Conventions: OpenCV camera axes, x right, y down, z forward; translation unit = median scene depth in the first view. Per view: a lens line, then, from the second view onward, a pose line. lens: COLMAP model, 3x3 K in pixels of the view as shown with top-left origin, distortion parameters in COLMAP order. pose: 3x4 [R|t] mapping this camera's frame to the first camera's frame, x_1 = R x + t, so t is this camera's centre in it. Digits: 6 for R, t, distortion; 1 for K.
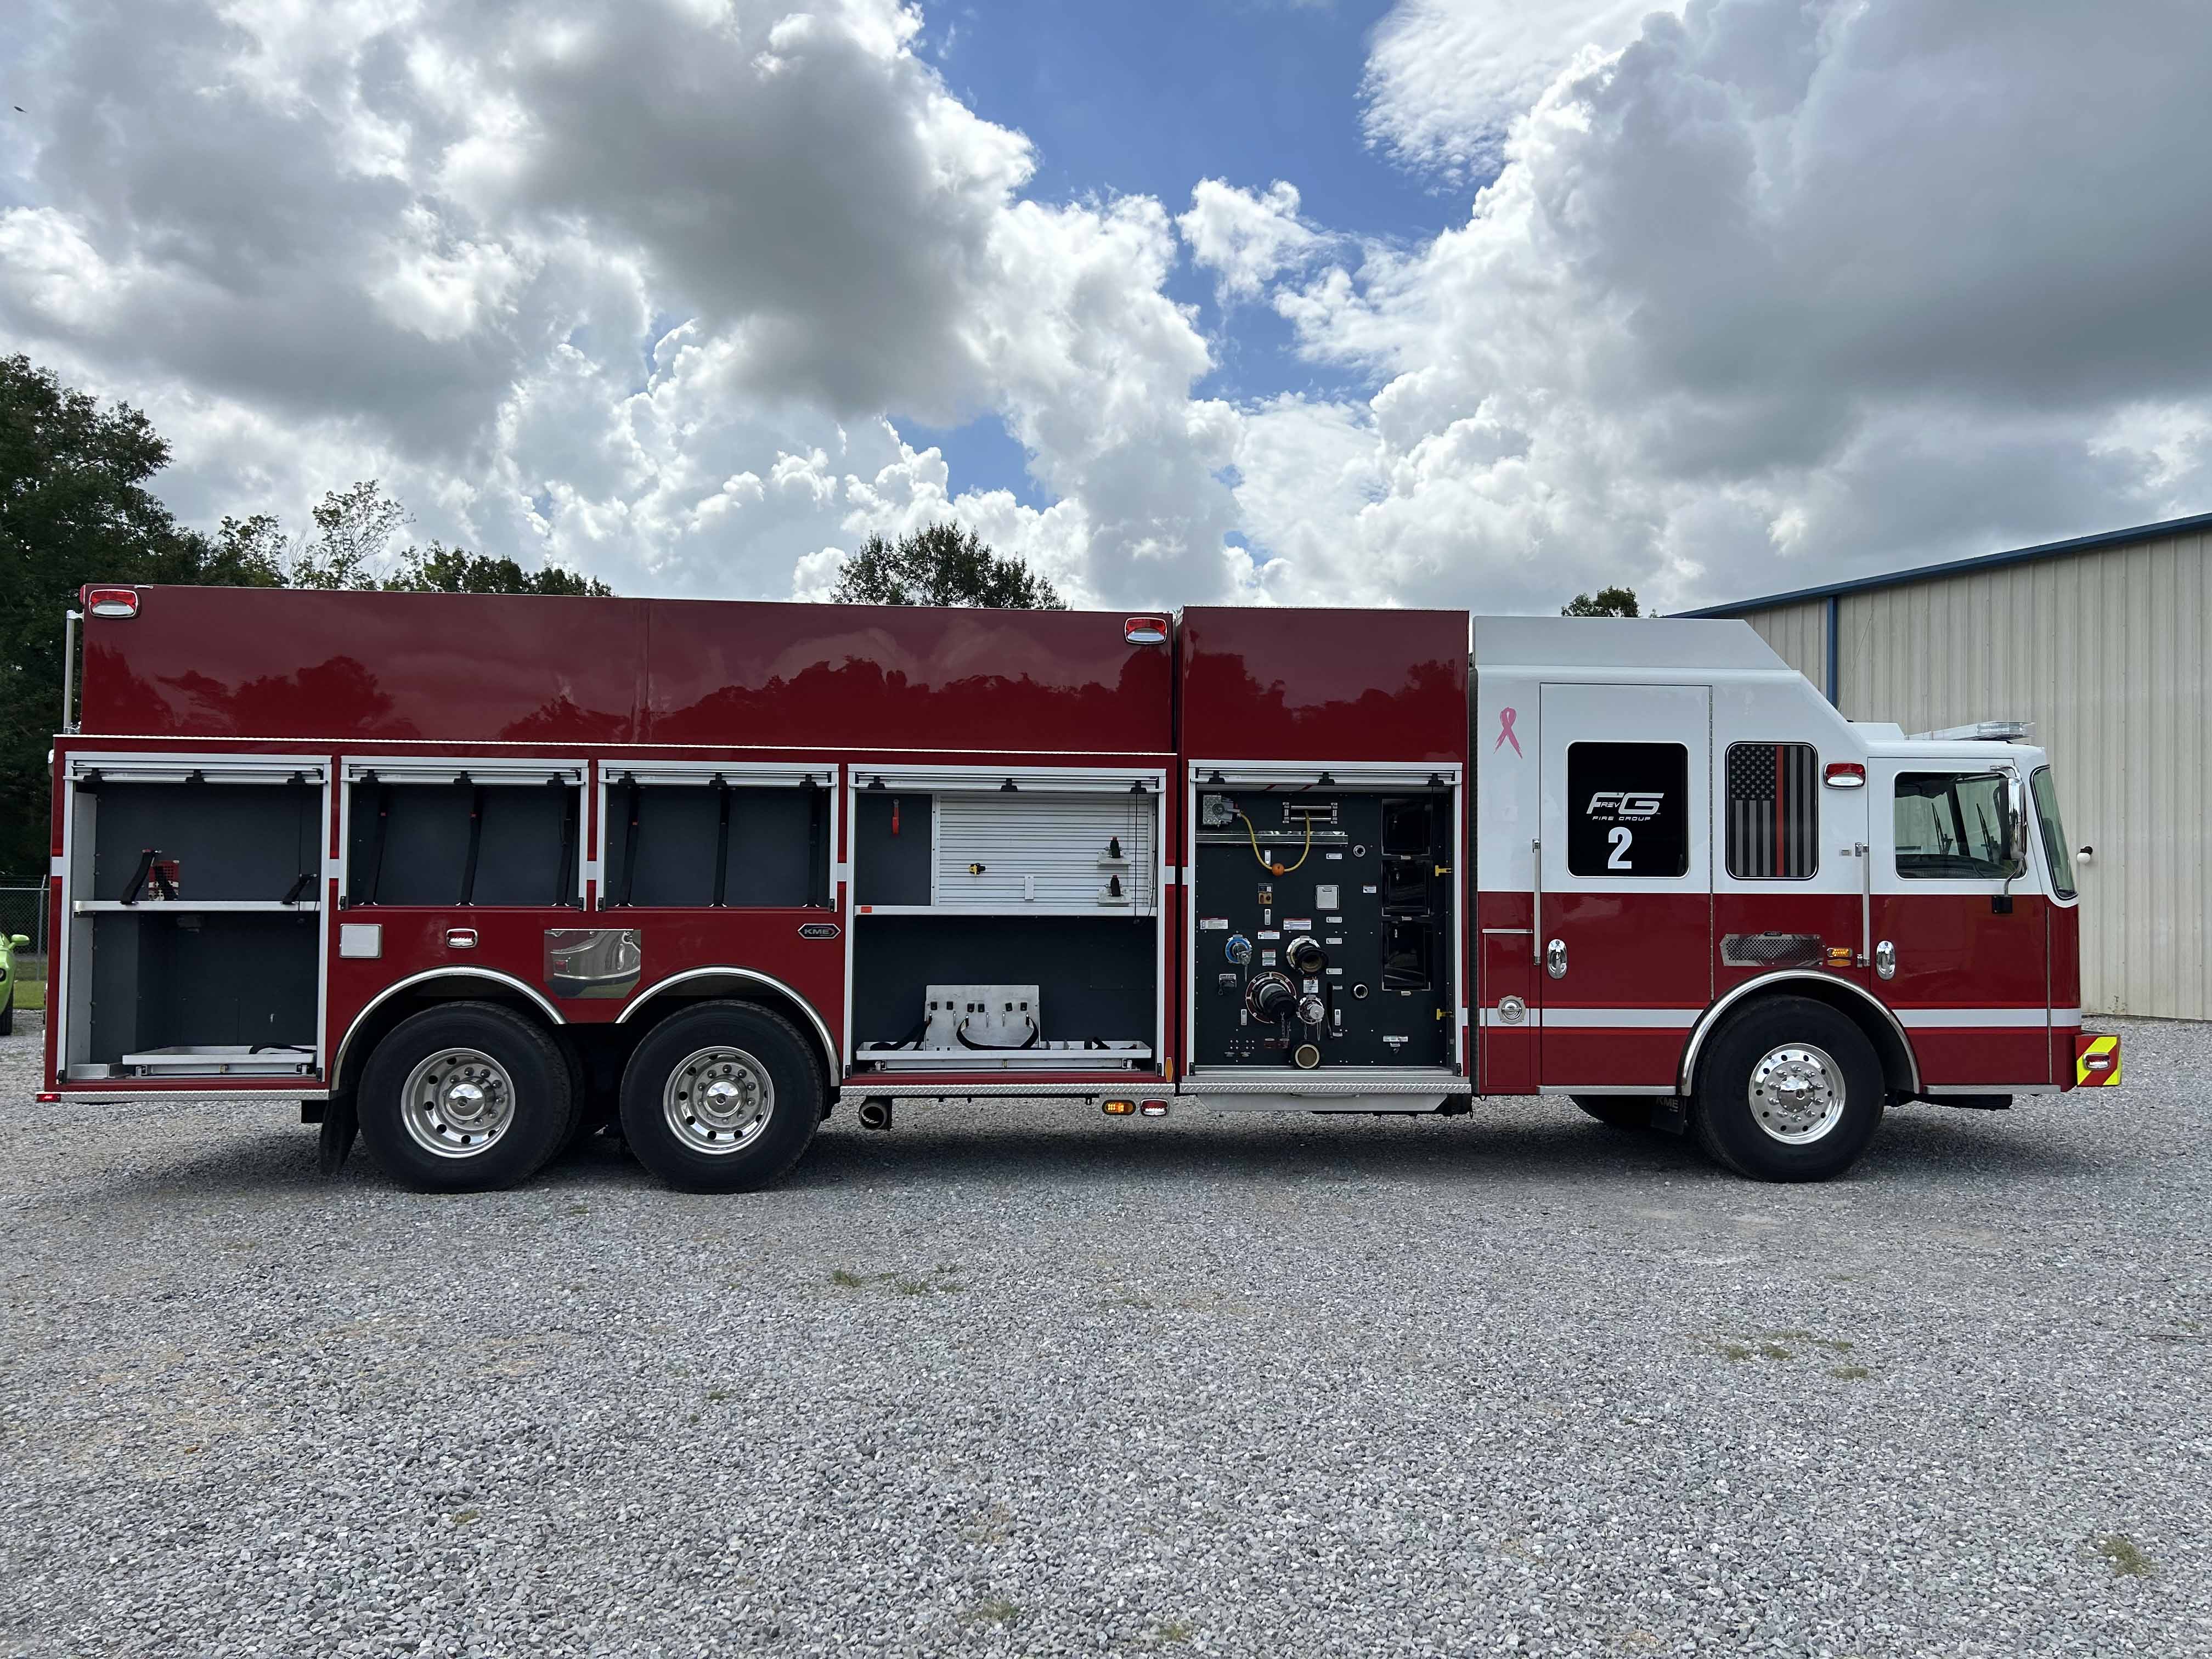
lens RADIAL K [[1695.6, 0, 1149.2], [0, 1695.6, 828.1], [0, 0, 1]] dist [0.060881, -0.078976]
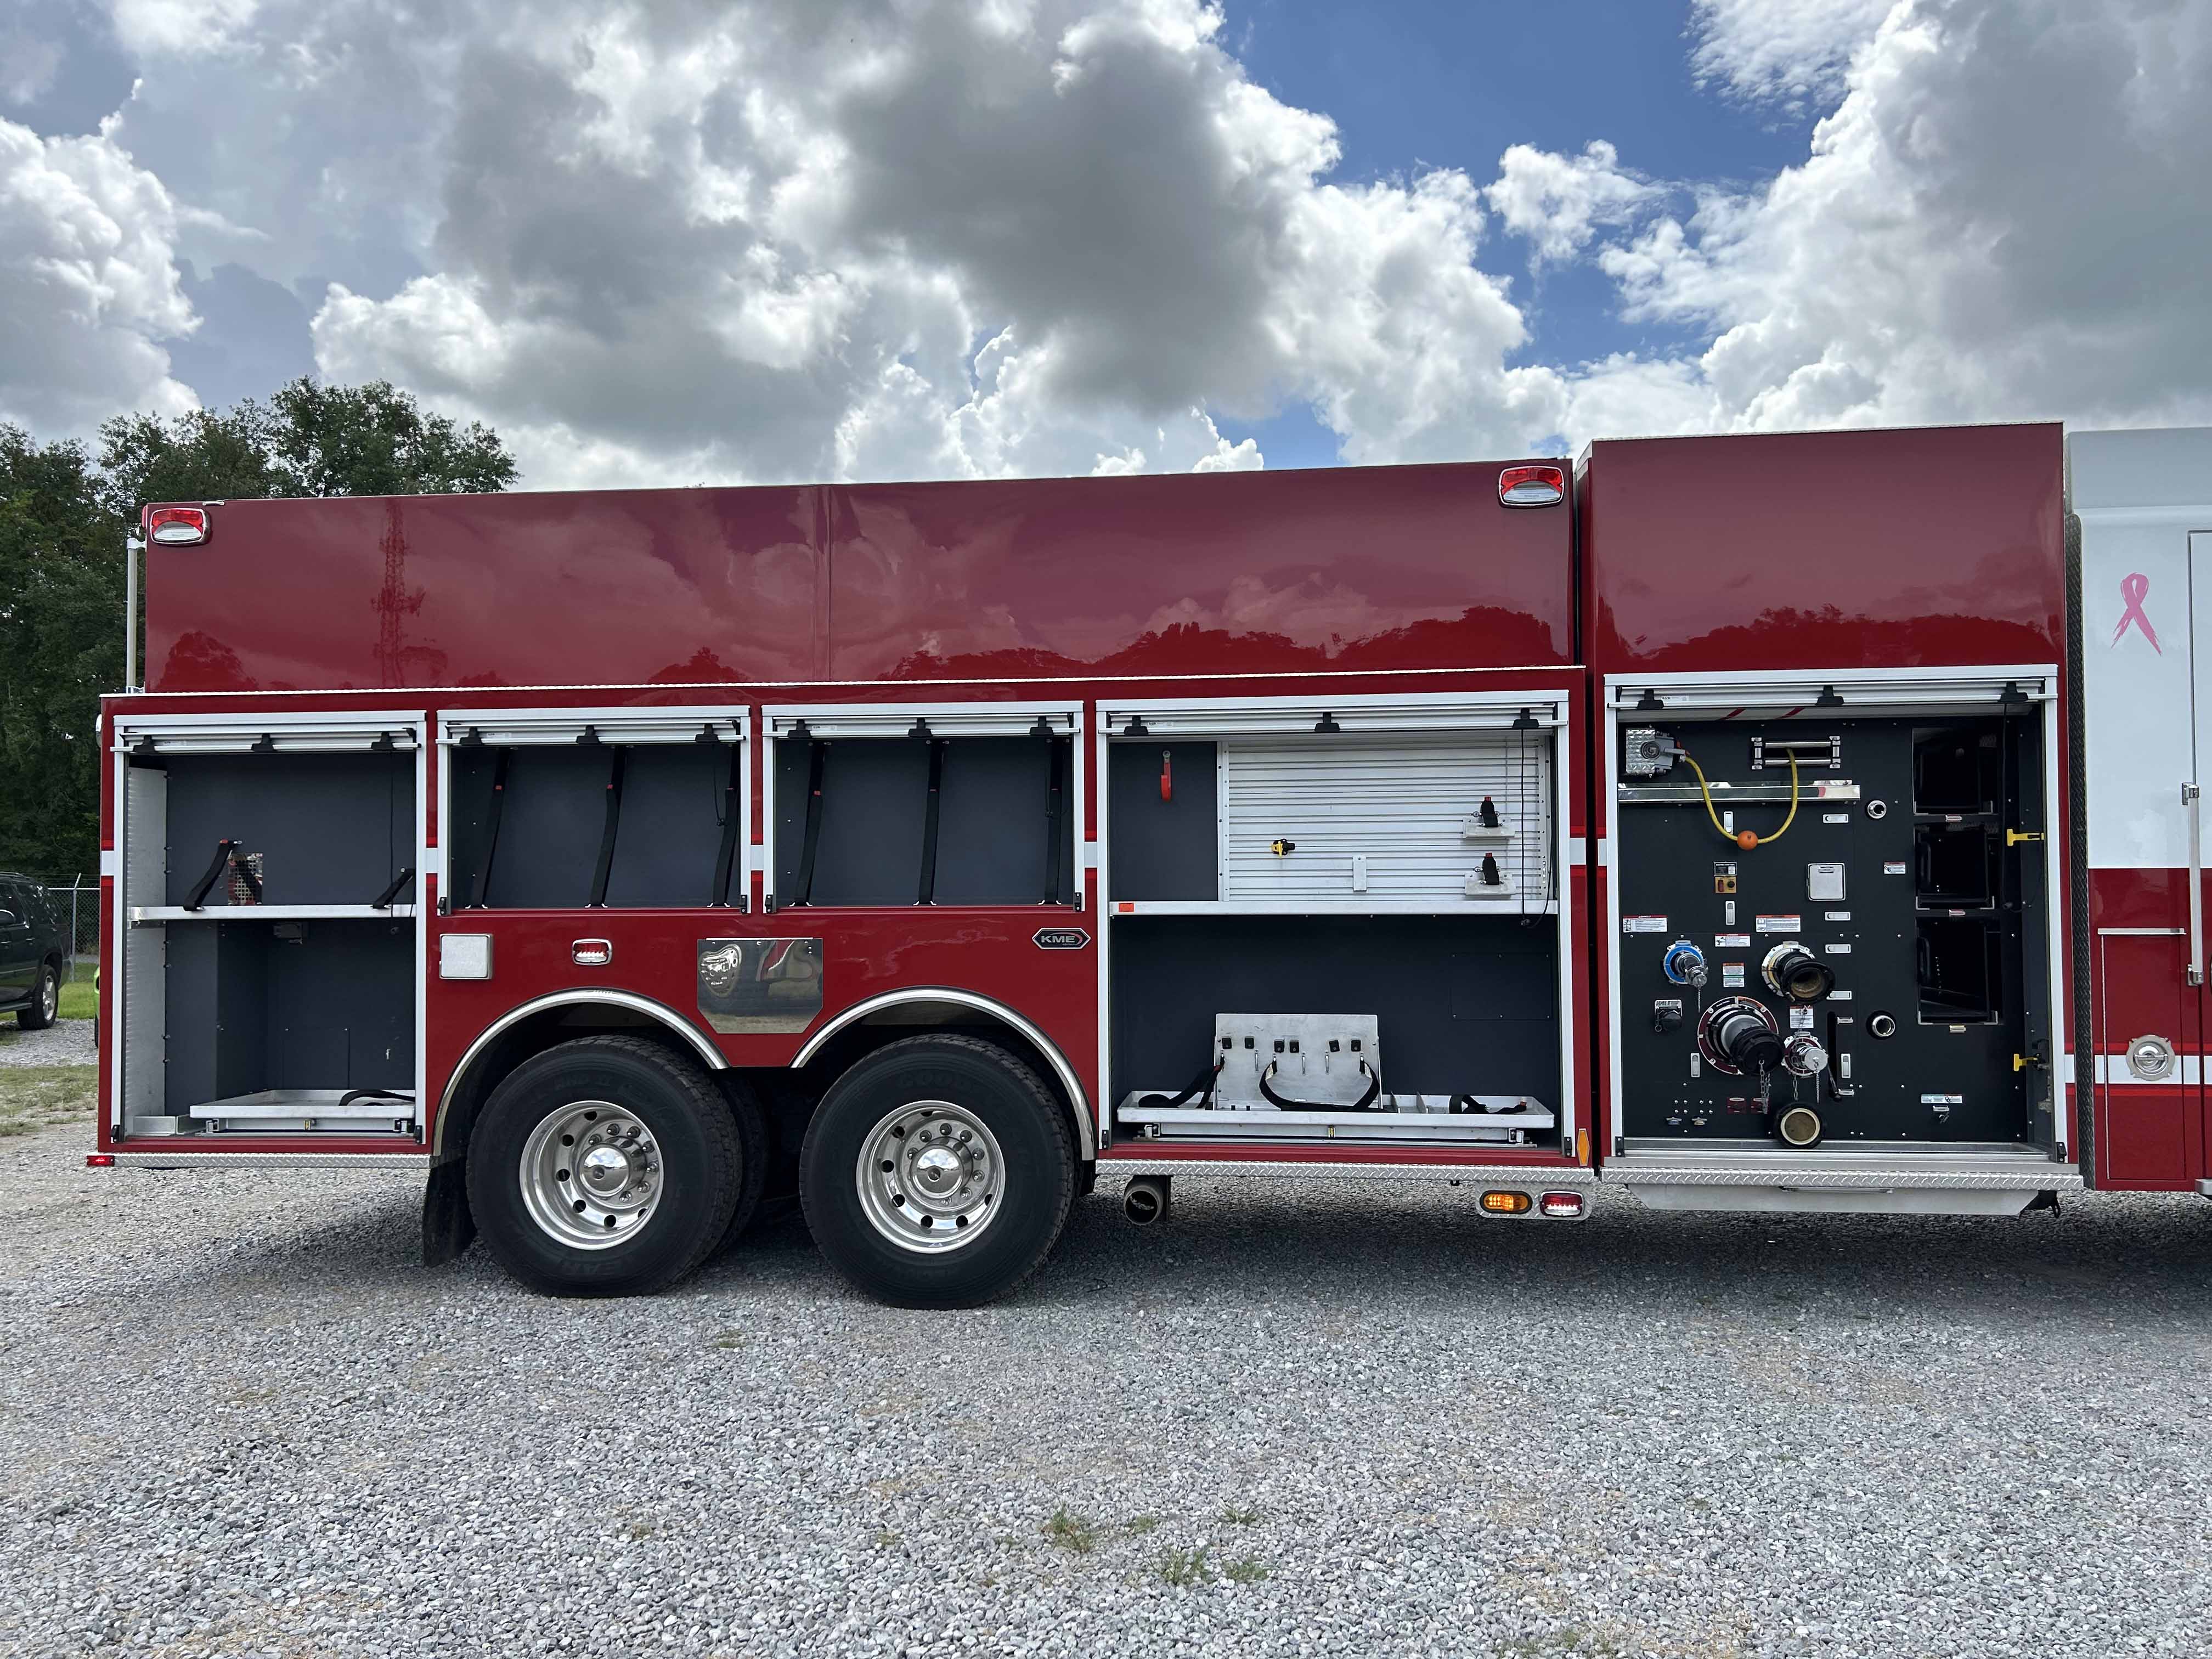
lens RADIAL K [[1695.6, 0, 1093.7], [0, 1695.6, 838.1], [0, 0, 1]] dist [0.060881, -0.078976]
pose [[0.976456, -0.019399, -0.214843, -0.028301], [0.021064, 0.999763, 0.005466, 0.014795], [0.214686, -0.009862, 0.976633, 0.304836]]
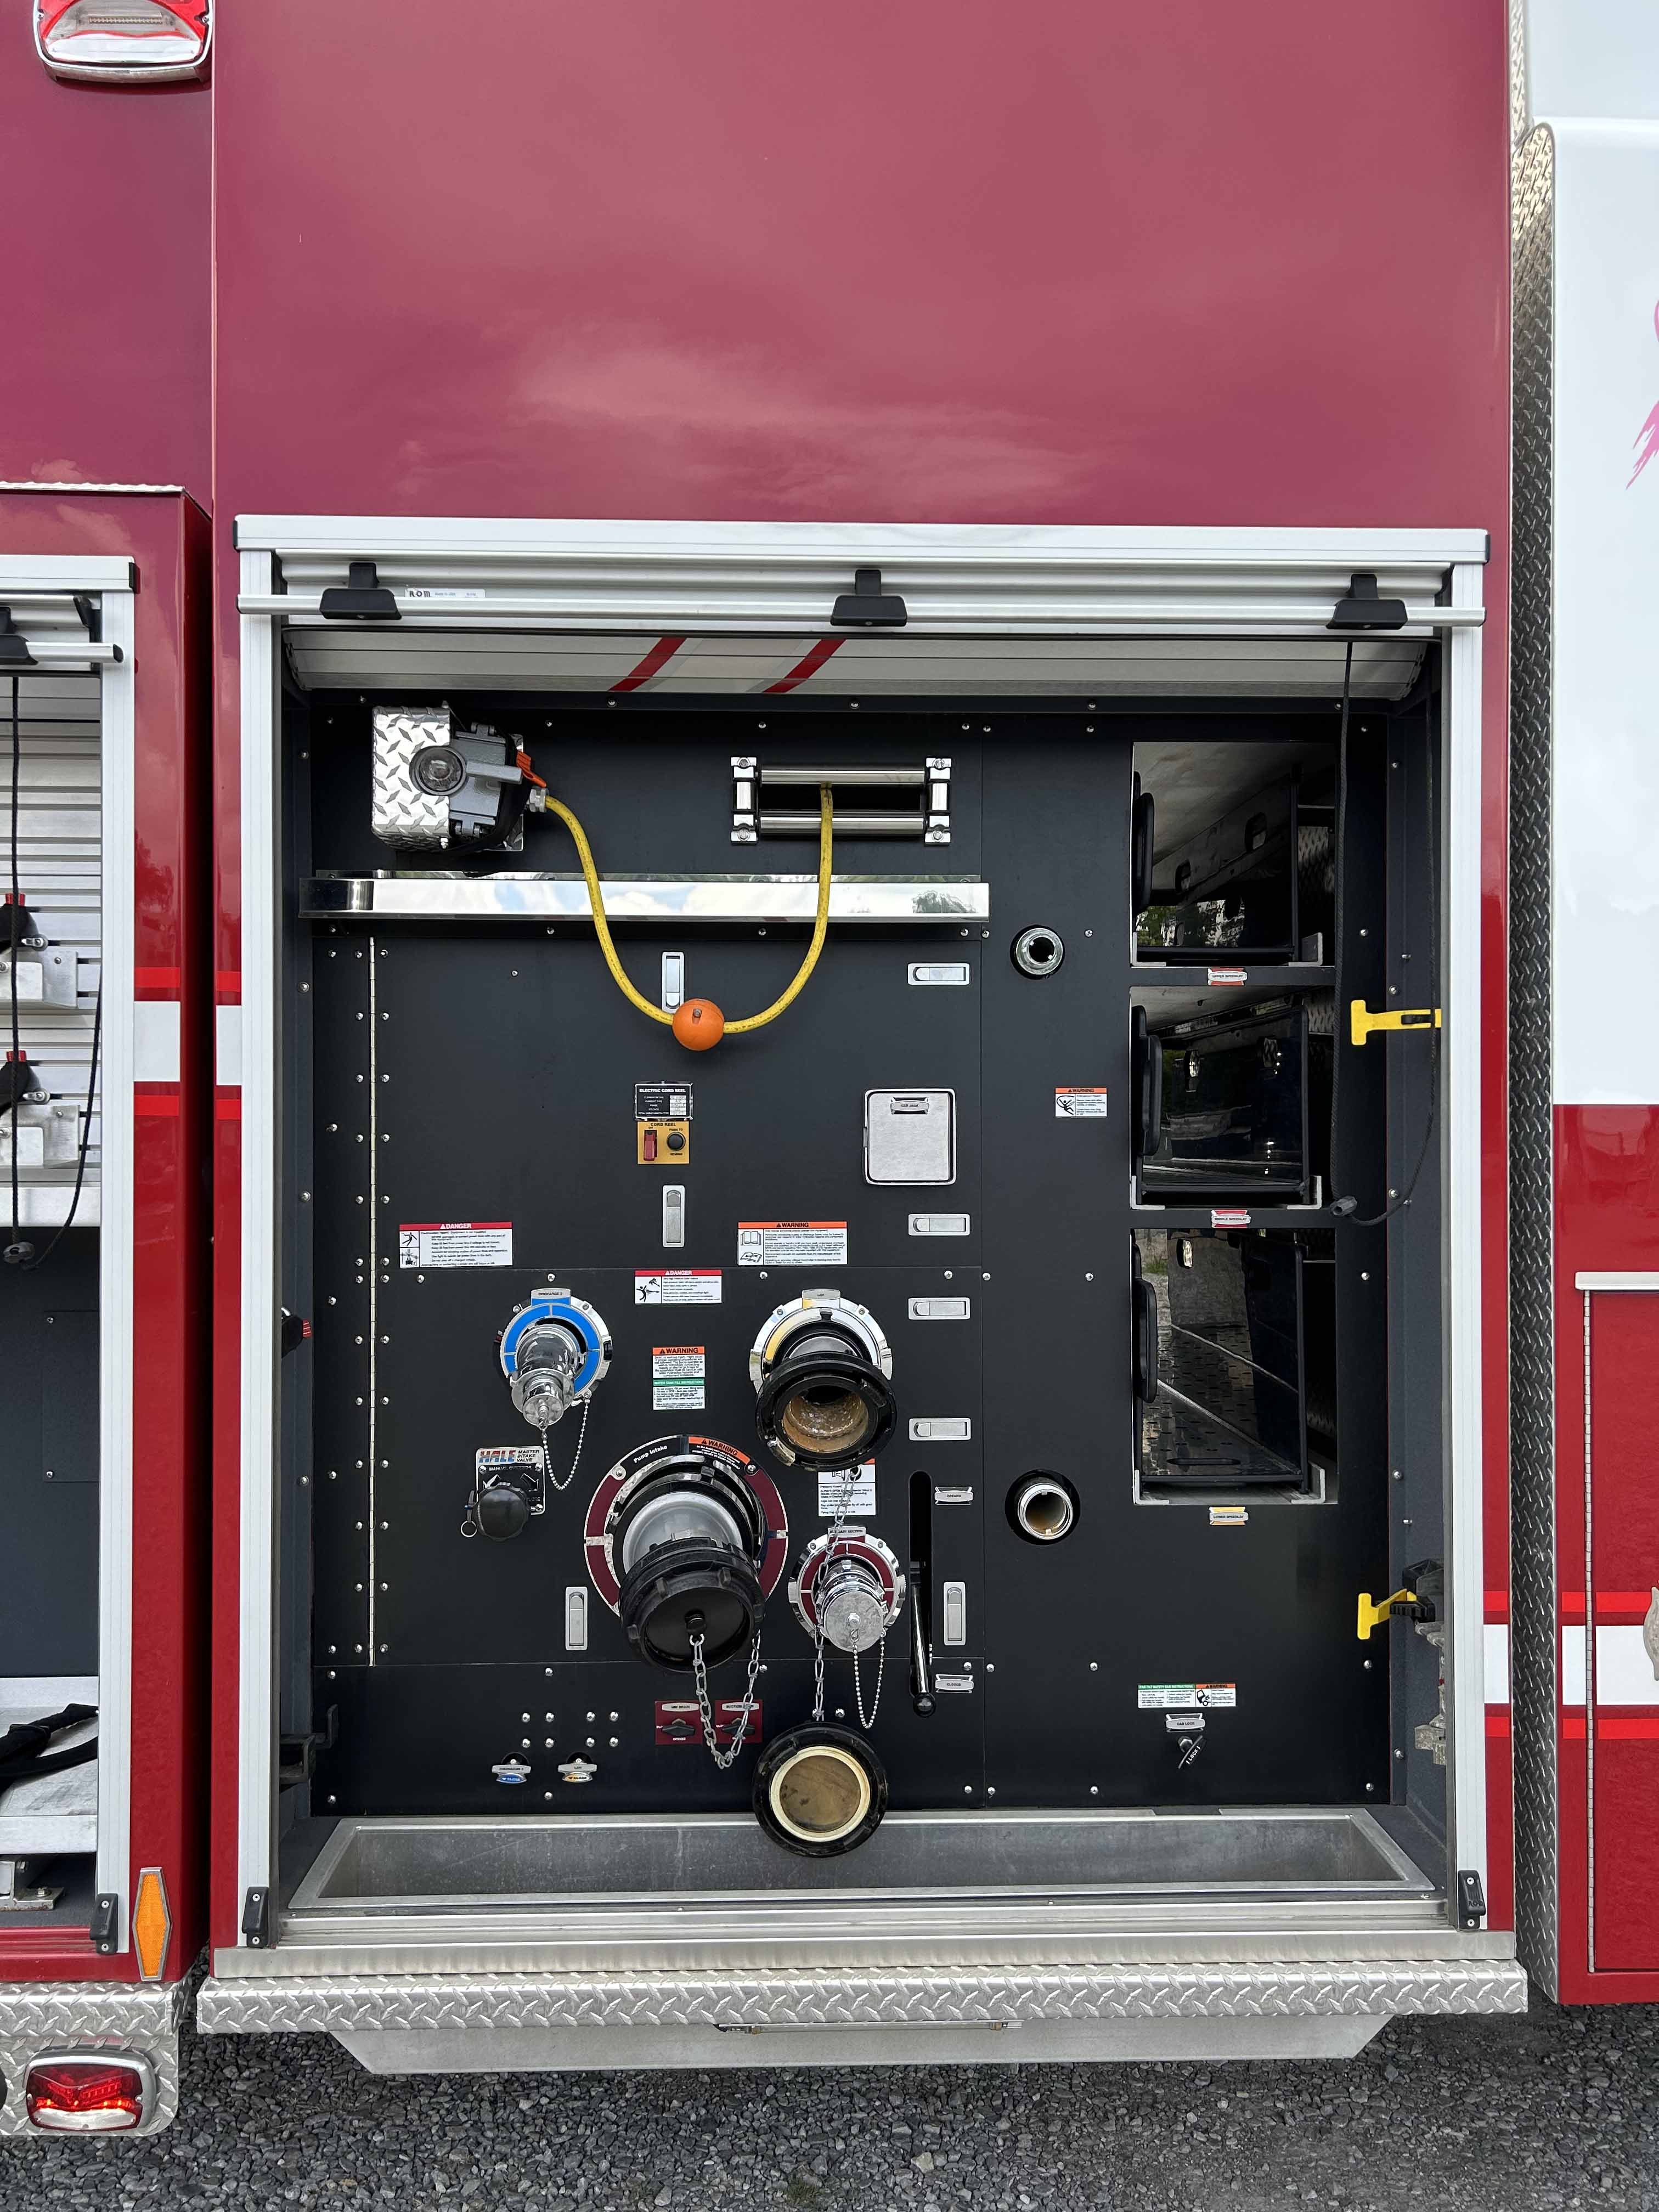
lens RADIAL K [[1695.6, 0, 820.3], [0, 1695.6, 1116.5], [0, 0, 1]] dist [0.060881, -0.078976]
pose [[0.997393, -0.007016, -0.071824, 0.111757], [0.009112, 0.999541, 0.028894, 0.031091], [0.071588, -0.029473, 0.996999, 0.763601]]
